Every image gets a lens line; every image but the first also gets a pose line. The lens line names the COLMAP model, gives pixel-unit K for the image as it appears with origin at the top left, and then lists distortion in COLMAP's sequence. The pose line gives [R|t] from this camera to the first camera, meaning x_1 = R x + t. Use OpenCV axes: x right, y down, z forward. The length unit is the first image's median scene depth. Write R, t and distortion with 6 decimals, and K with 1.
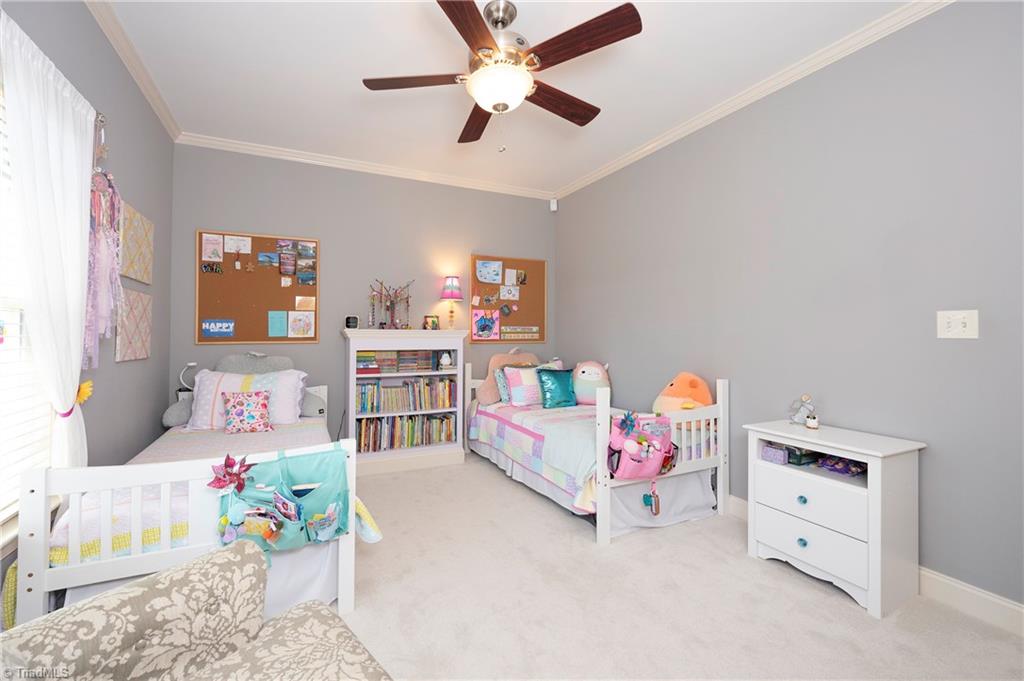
lens RADIAL K [[416.2, 0, 480.4], [0, 416.2, 328.0], [0, 0, 1]] dist [-0.000836, -0.000088]
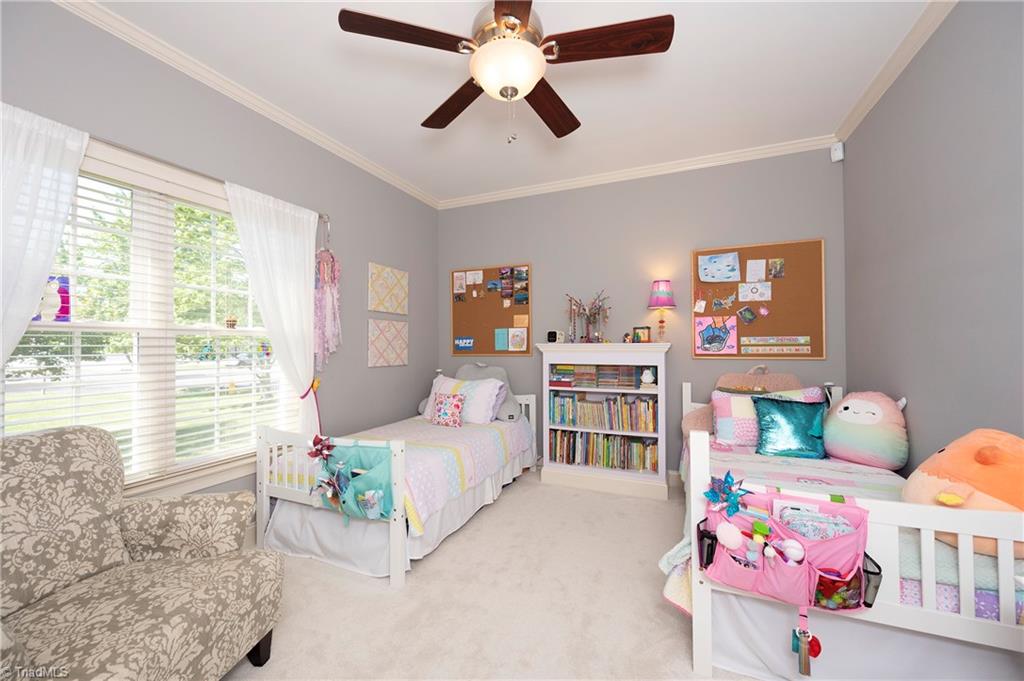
lens RADIAL K [[402.3, 0, 512.0], [0, 402.3, 340.5], [0, 0, 1]] dist [-0.001778, -0.000430]
pose [[0.683150, -0.013767, -0.730149, 0.361792], [0.016495, 0.999858, -0.003419, -0.002328], [0.730092, -0.009708, 0.683280, 0.229298]]
